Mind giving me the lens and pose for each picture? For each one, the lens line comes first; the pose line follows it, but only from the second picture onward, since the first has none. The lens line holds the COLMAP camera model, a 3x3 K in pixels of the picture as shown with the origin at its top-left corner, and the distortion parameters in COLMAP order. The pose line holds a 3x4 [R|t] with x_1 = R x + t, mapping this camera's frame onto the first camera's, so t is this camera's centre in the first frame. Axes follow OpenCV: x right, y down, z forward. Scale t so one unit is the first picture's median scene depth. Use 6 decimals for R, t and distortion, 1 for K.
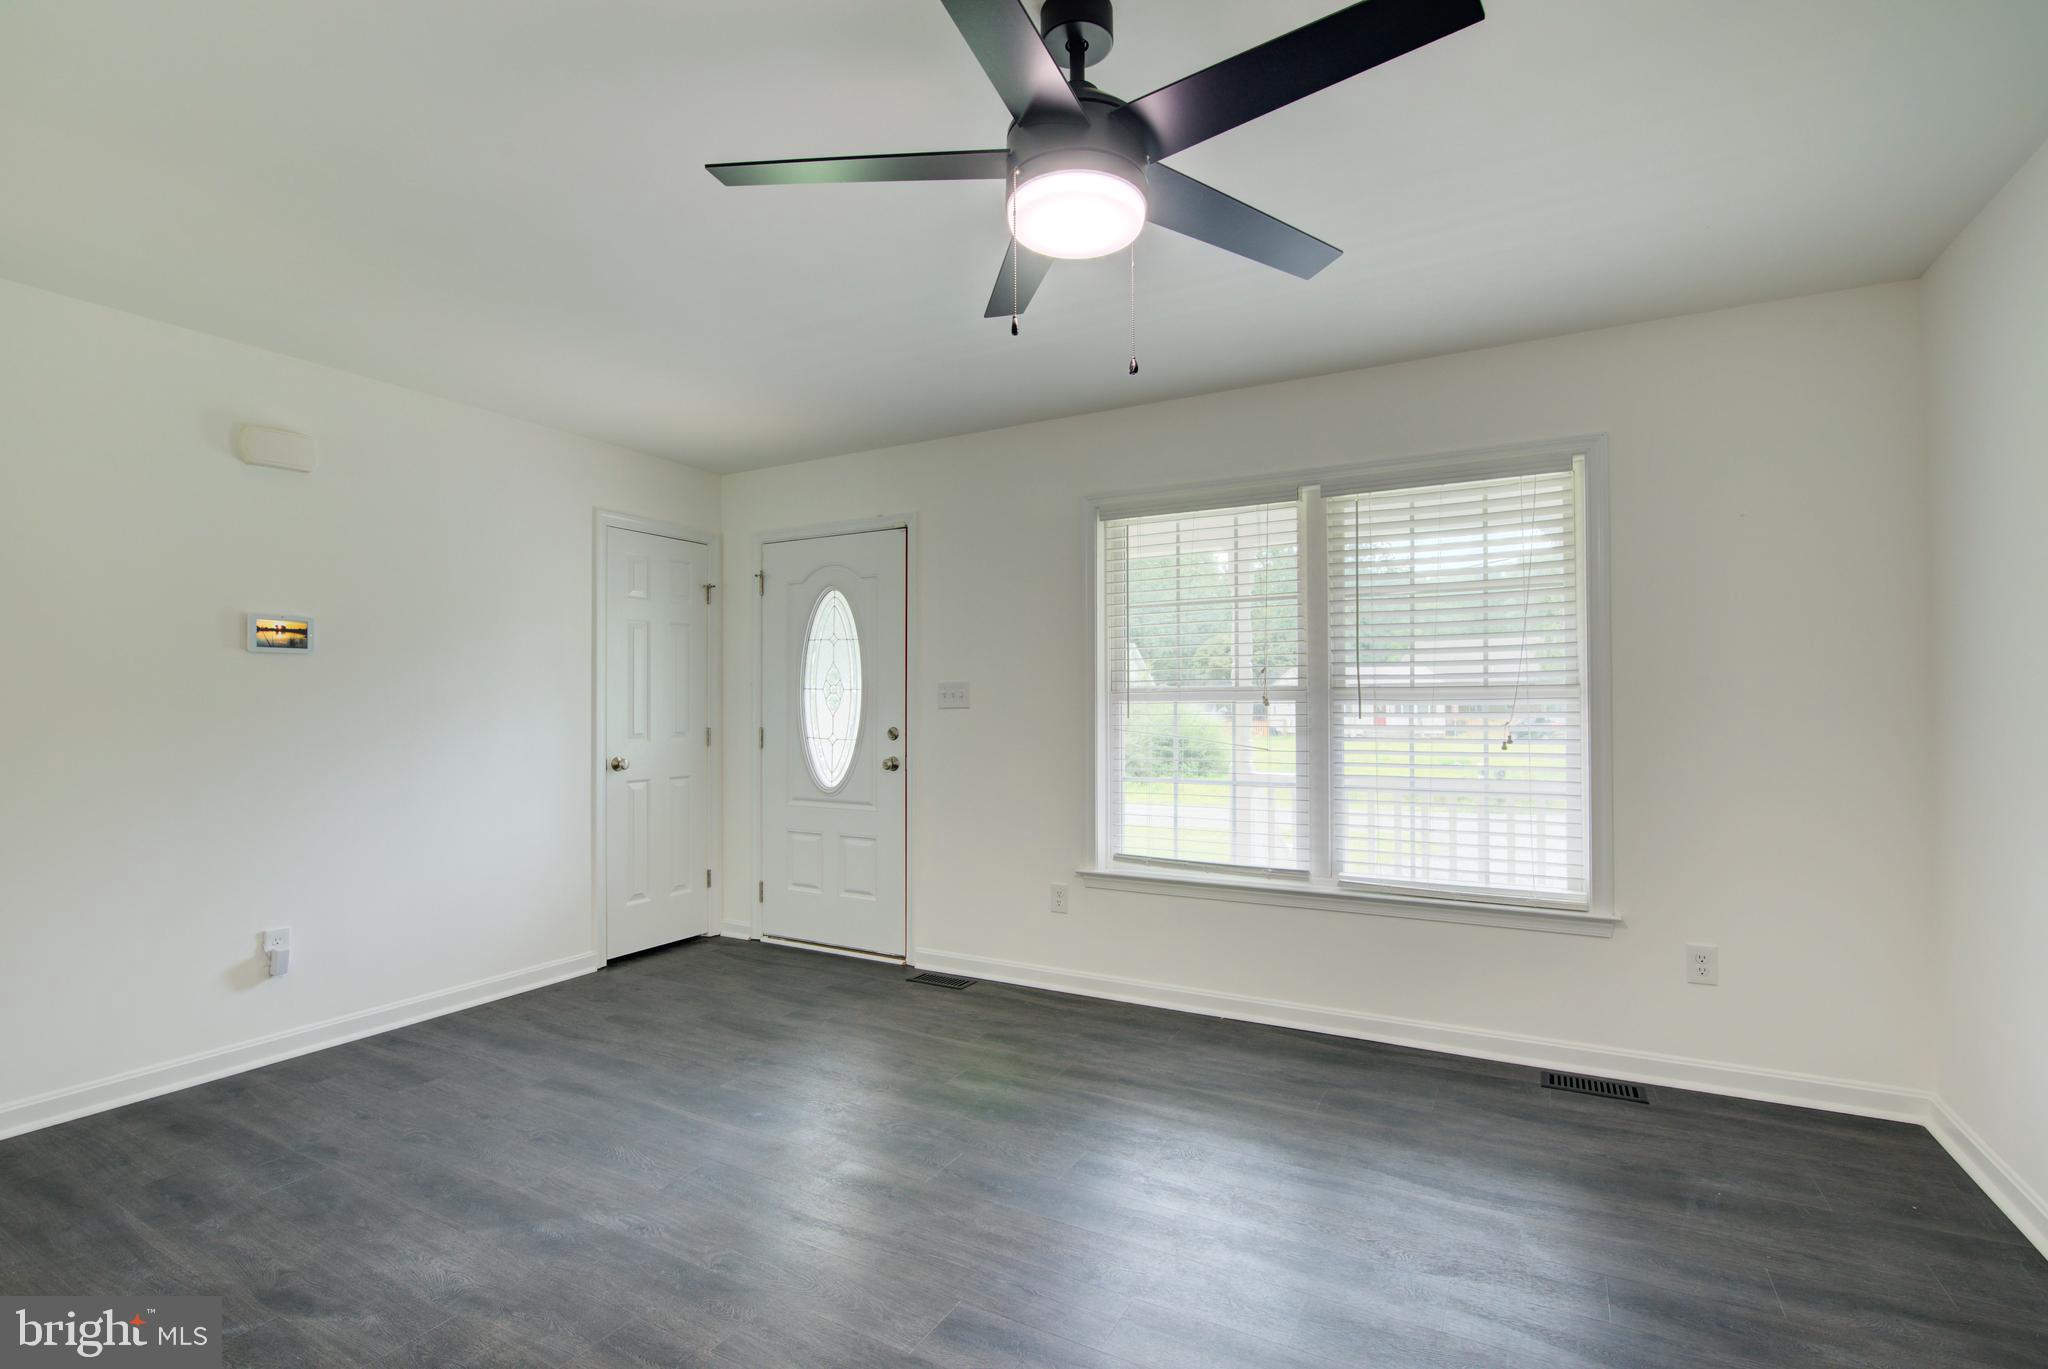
lens RADIAL K [[949.4, 0, 1031.6], [0, 949.4, 693.0], [0, 0, 1]] dist [-0.021324, 0.001183]
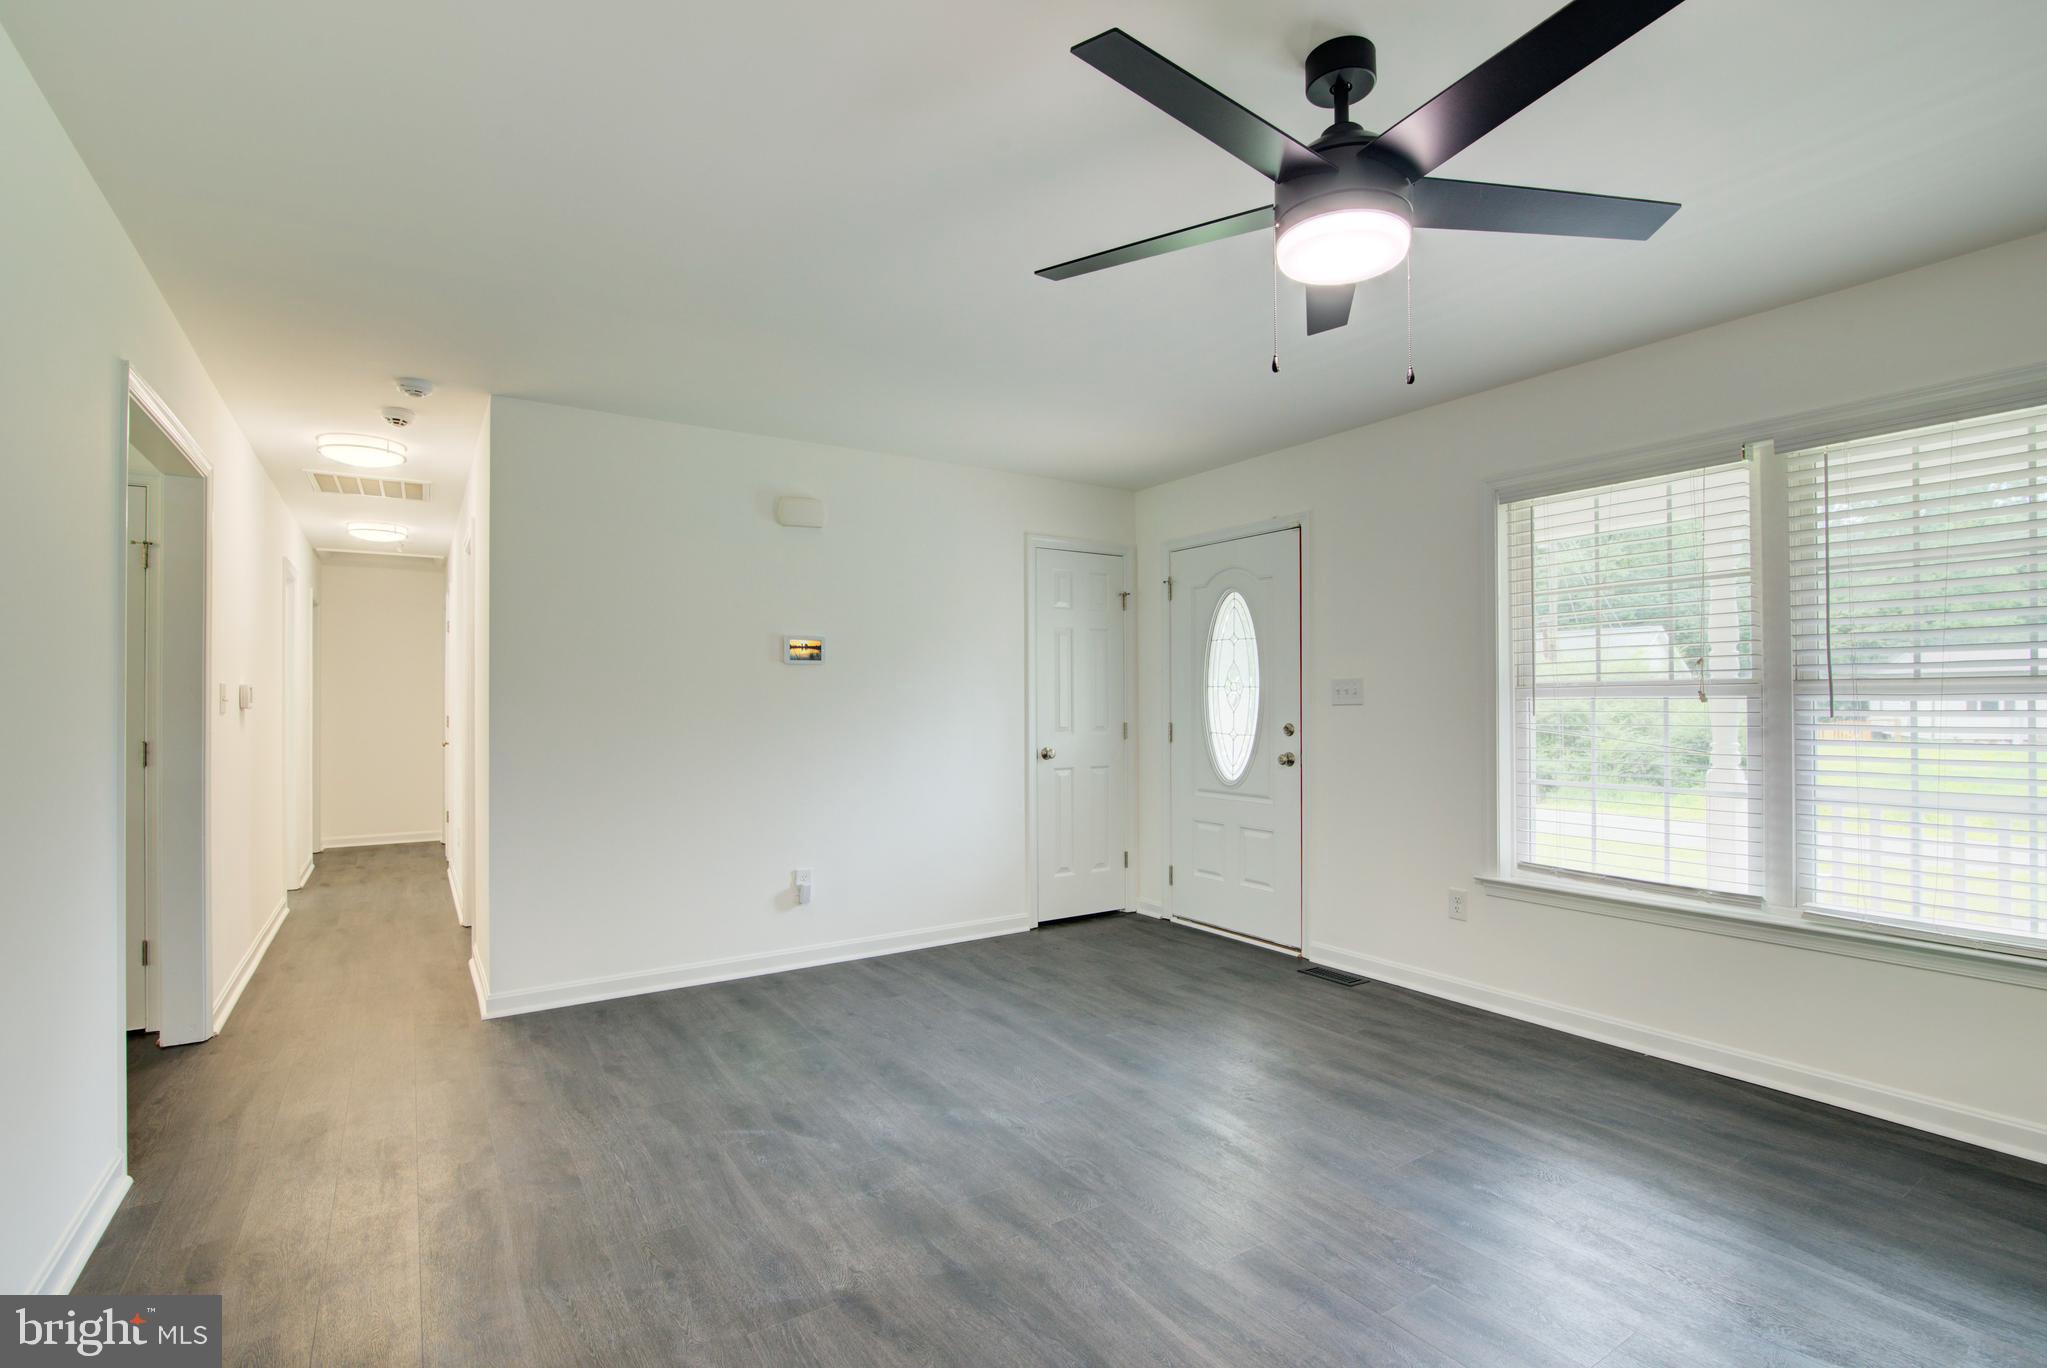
lens RADIAL K [[949.0, 0, 999.0], [0, 949.0, 687.5], [0, 0, 1]] dist [-0.021324, 0.001183]
pose [[0.876416, -0.009028, -0.481471, 0.104381], [0.008089, 0.999959, -0.004027, -0.001530], [0.481487, -0.000365, 0.876453, -0.063634]]
